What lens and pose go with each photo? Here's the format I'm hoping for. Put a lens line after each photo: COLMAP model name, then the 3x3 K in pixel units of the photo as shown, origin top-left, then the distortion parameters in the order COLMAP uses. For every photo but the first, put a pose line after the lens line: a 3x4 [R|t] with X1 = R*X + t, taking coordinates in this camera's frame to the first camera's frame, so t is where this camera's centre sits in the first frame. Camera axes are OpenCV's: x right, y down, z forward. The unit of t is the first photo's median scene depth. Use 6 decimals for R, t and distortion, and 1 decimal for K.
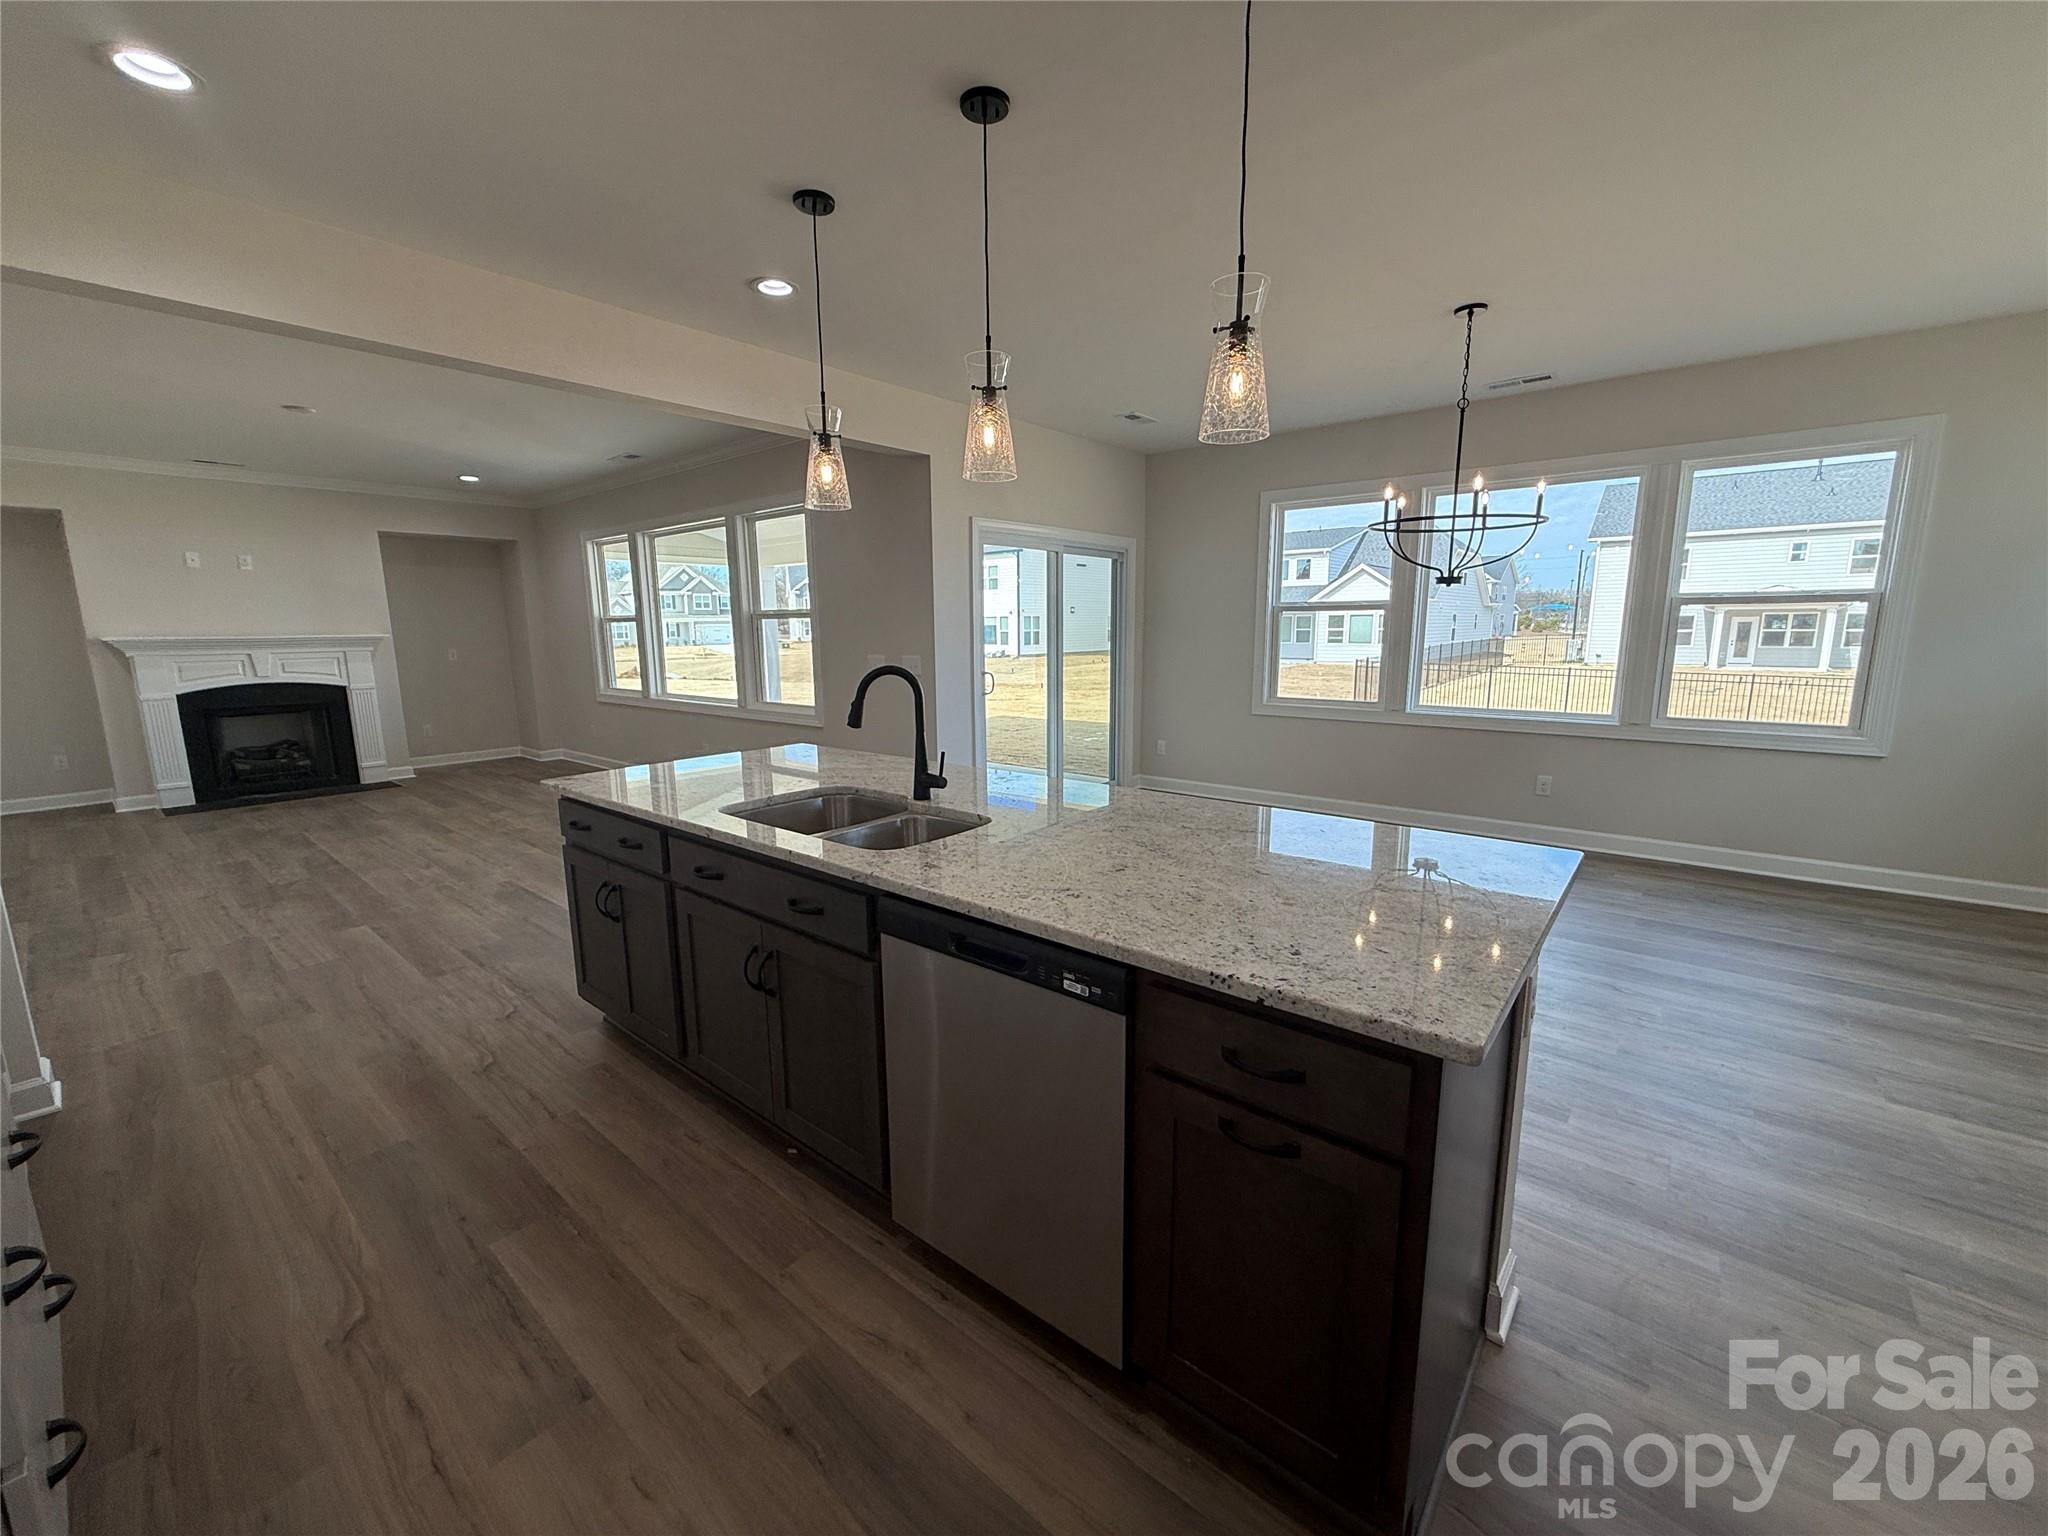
lens RADIAL K [[812.4, 0, 1017.3], [0, 812.4, 763.3], [0, 0, 1]] dist [0.001694, -0.000354]
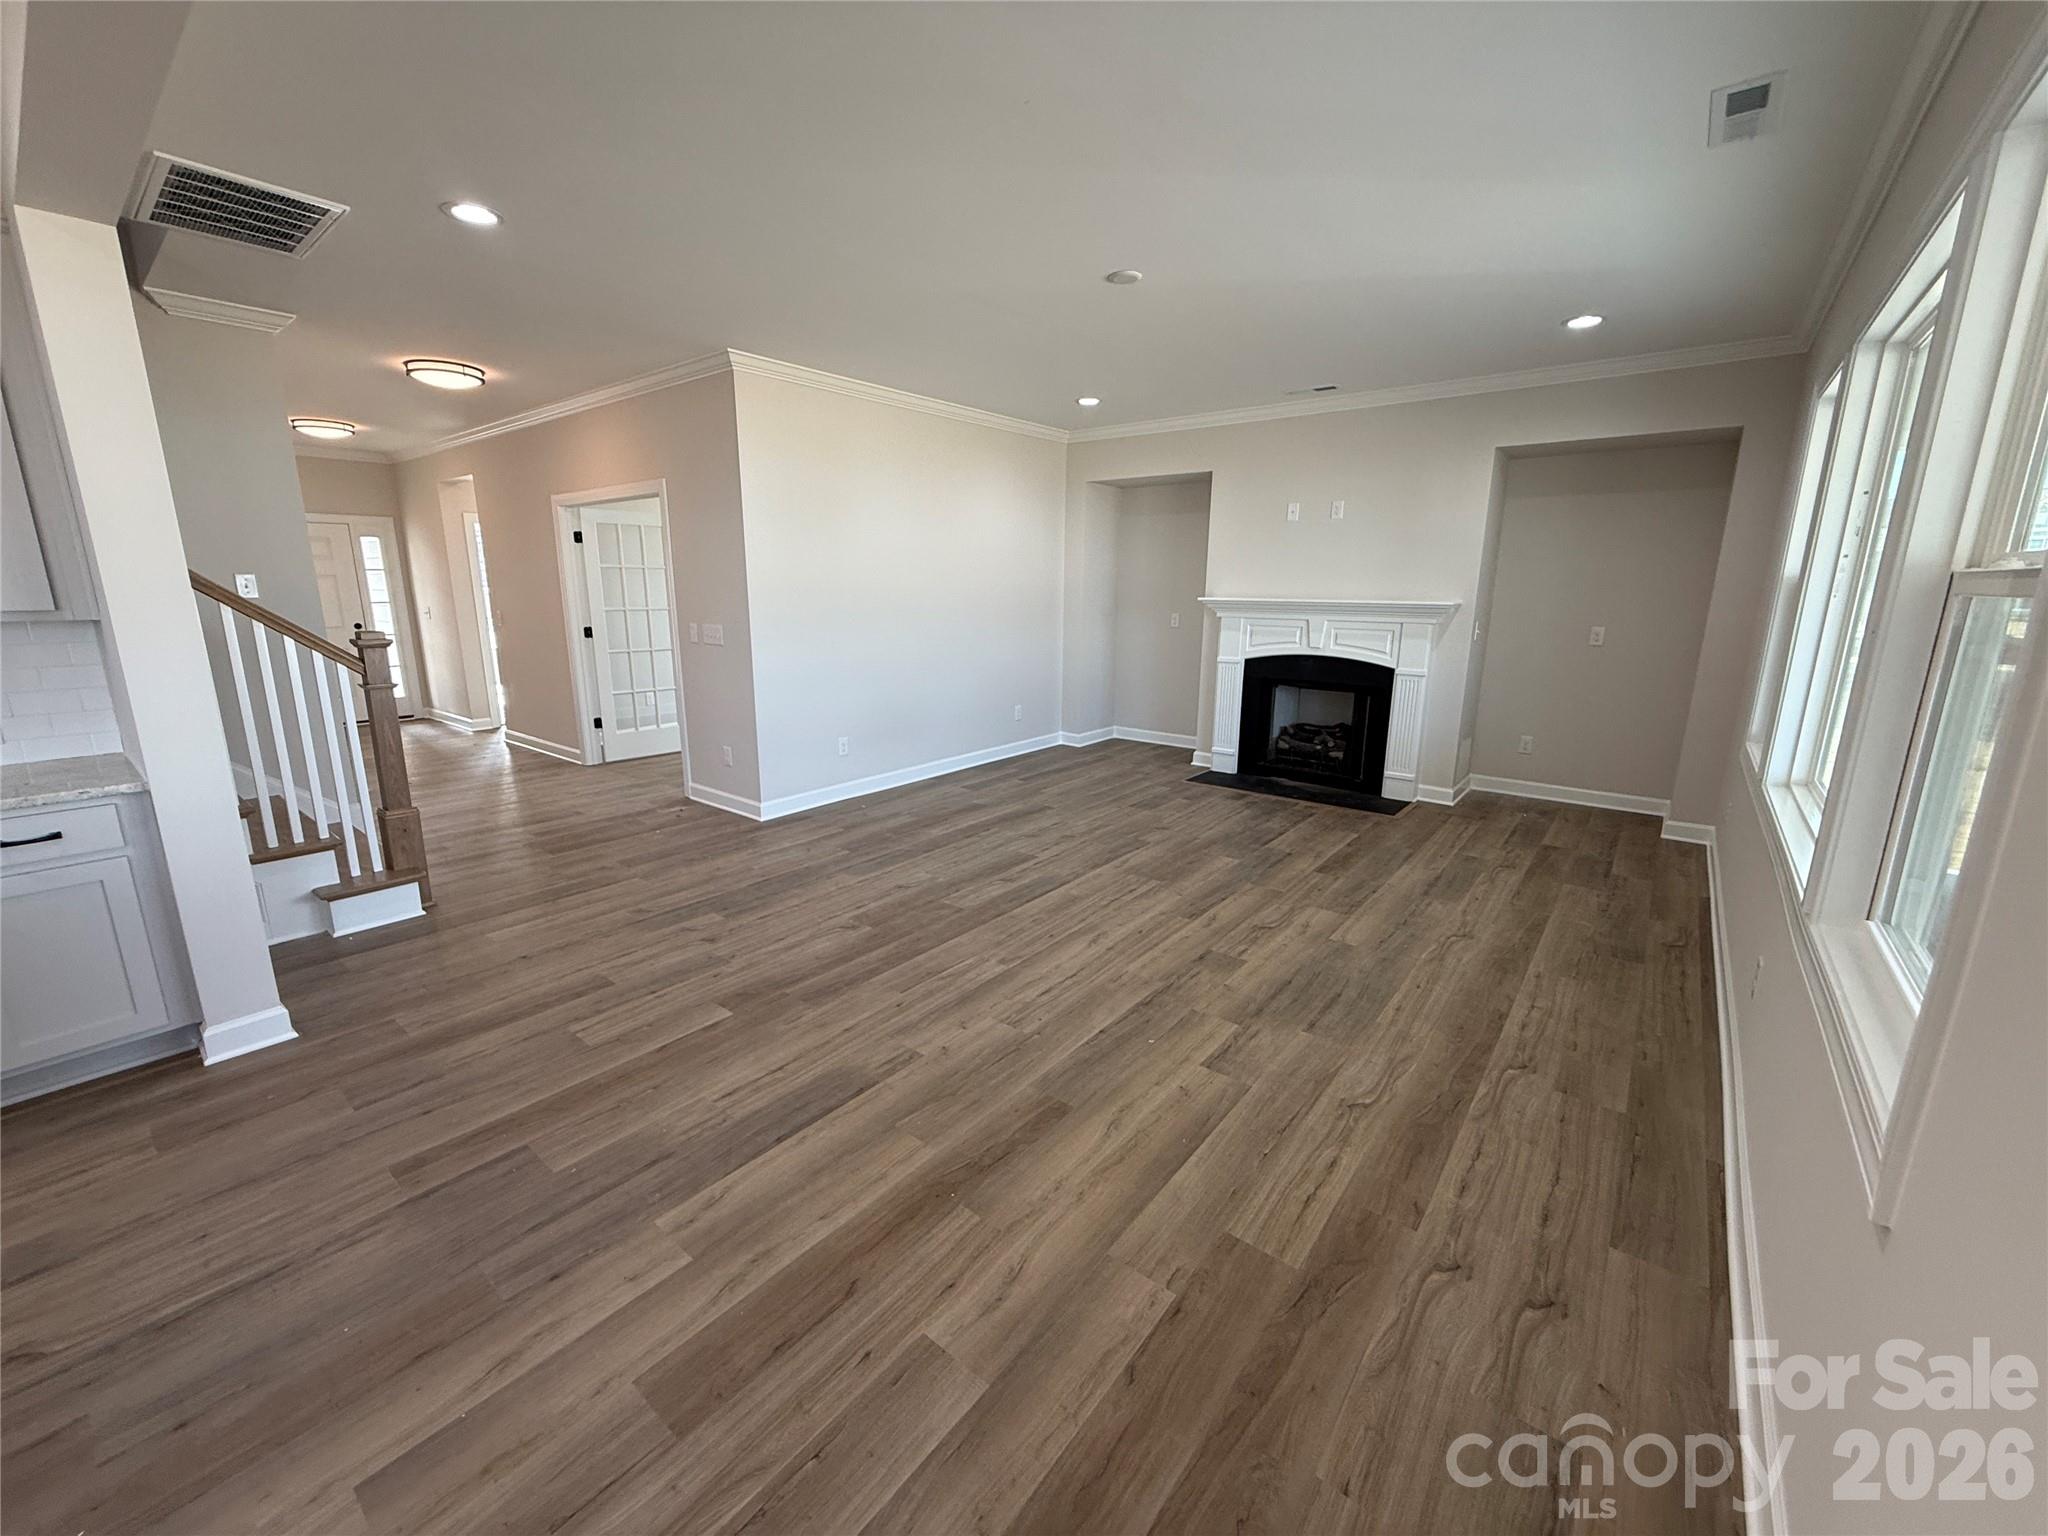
lens RADIAL K [[812.9, 0, 1016.0], [0, 812.9, 766.4], [0, 0, 1]] dist [0.000630, -0.000187]
pose [[0.019186, 0.230637, -0.972851, -0.086531], [-0.172041, 0.959278, 0.224026, -0.132592], [0.984903, 0.163072, 0.058084, 0.711440]]
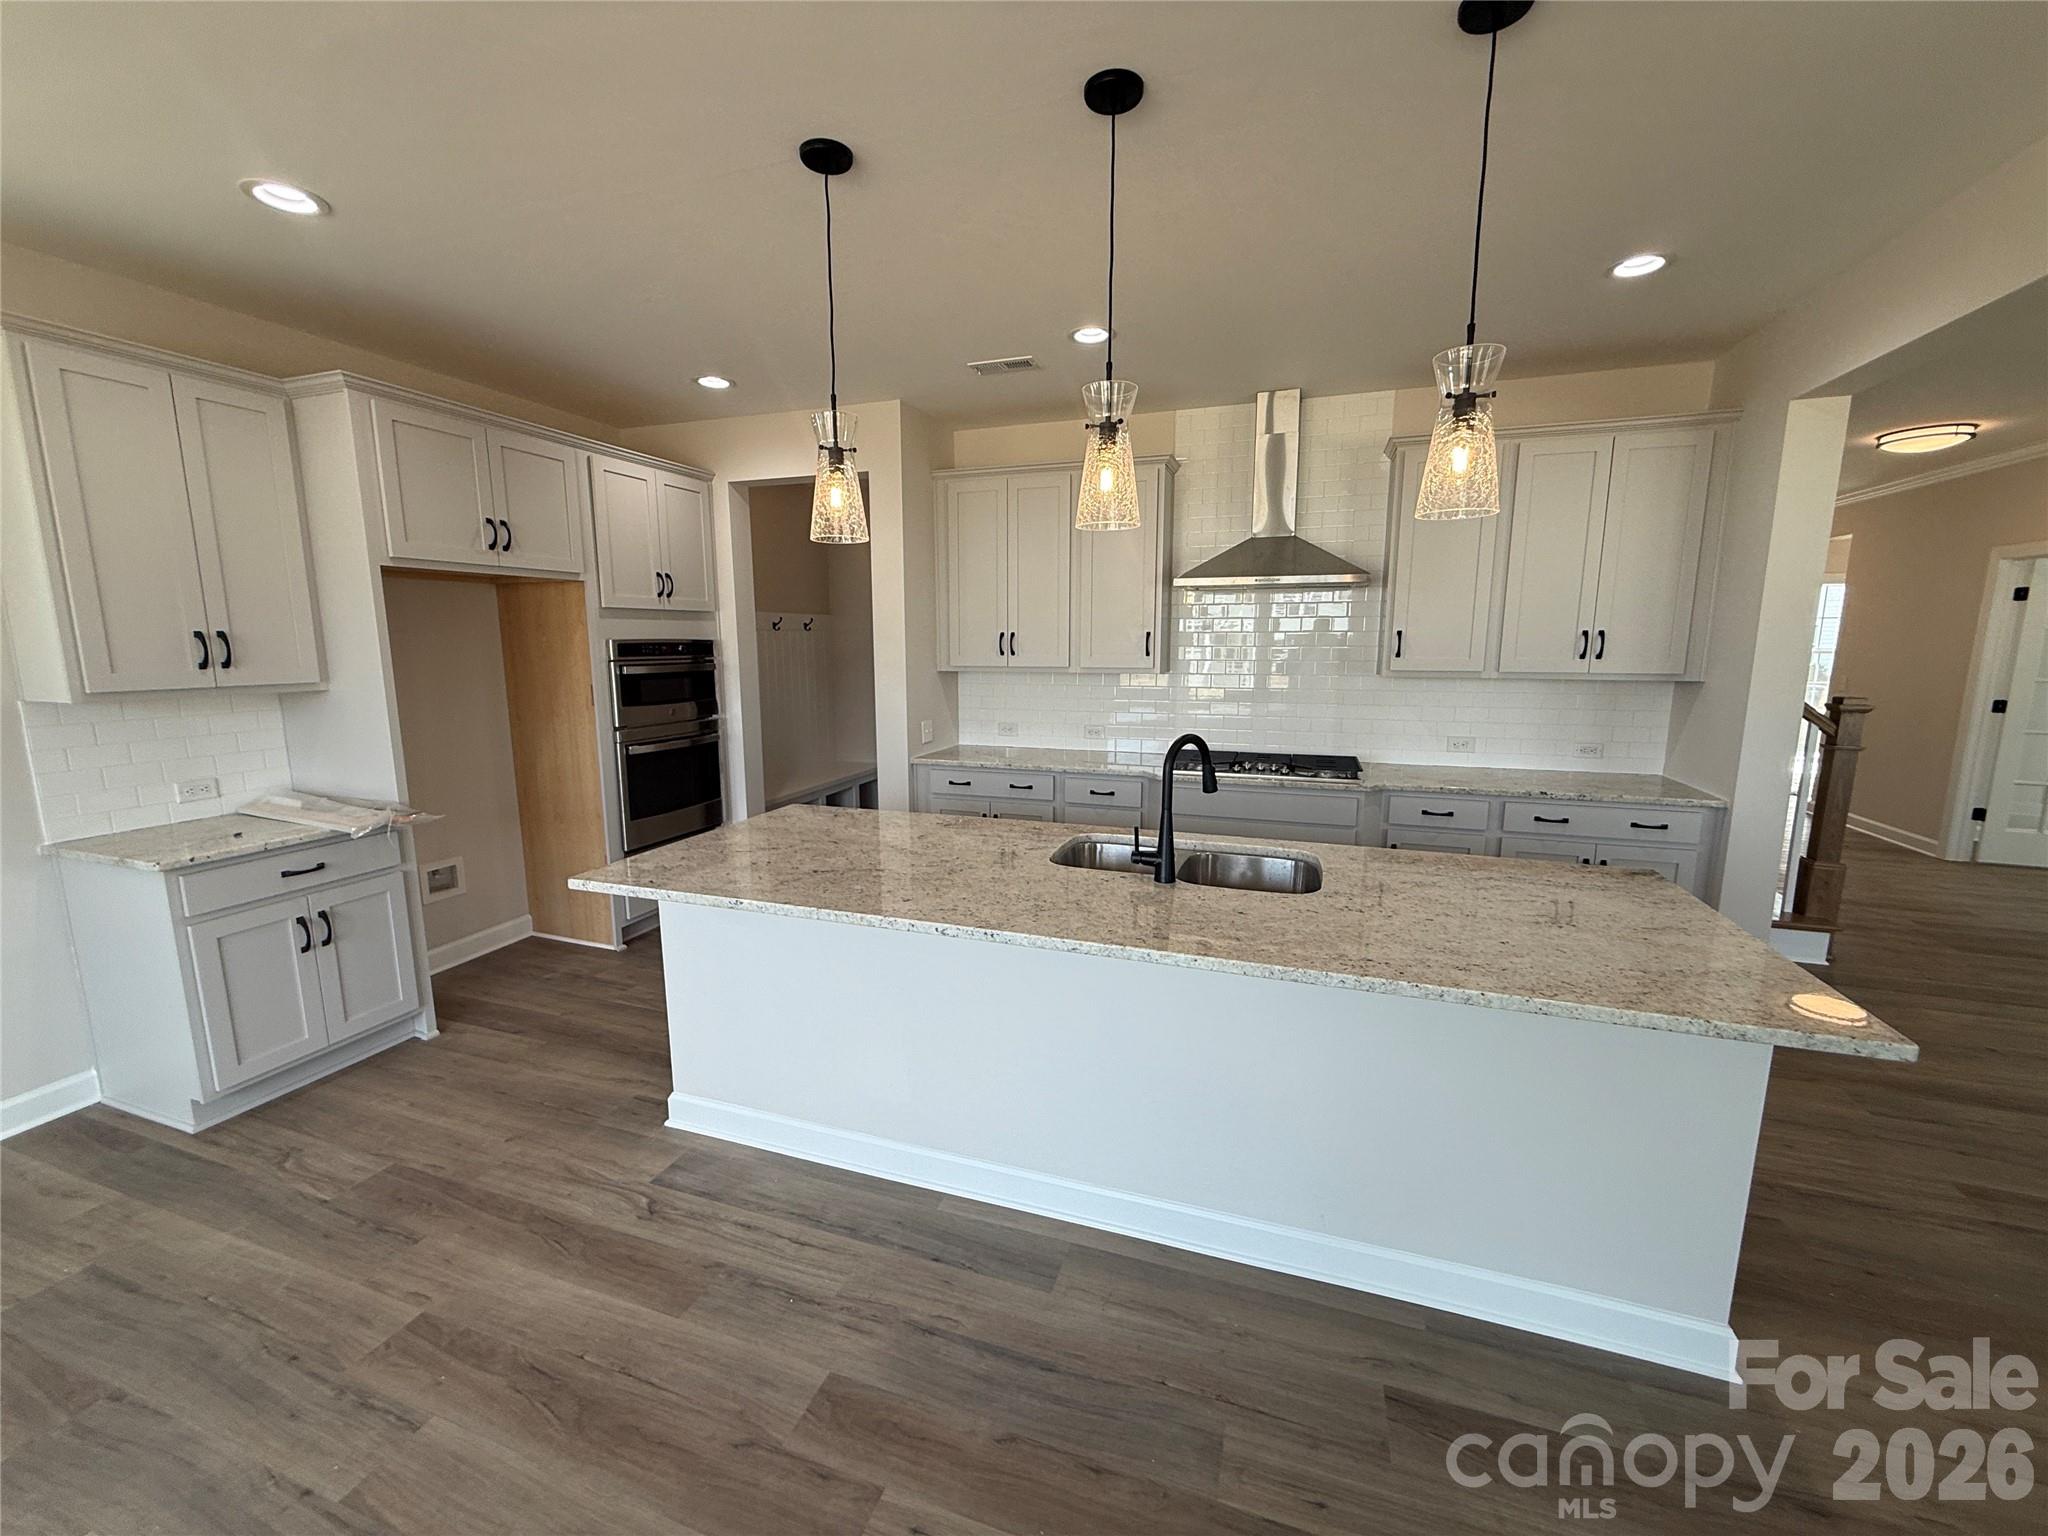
lens RADIAL K [[812.9, 0, 1016.0], [0, 812.9, 766.4], [0, 0, 1]] dist [0.000630, -0.000187]
pose [[-0.935645, 0.068157, -0.346299, 0.128349], [-0.046859, 0.948502, 0.313285, -0.131751], [0.349818, 0.309351, -0.884268, 0.627682]]
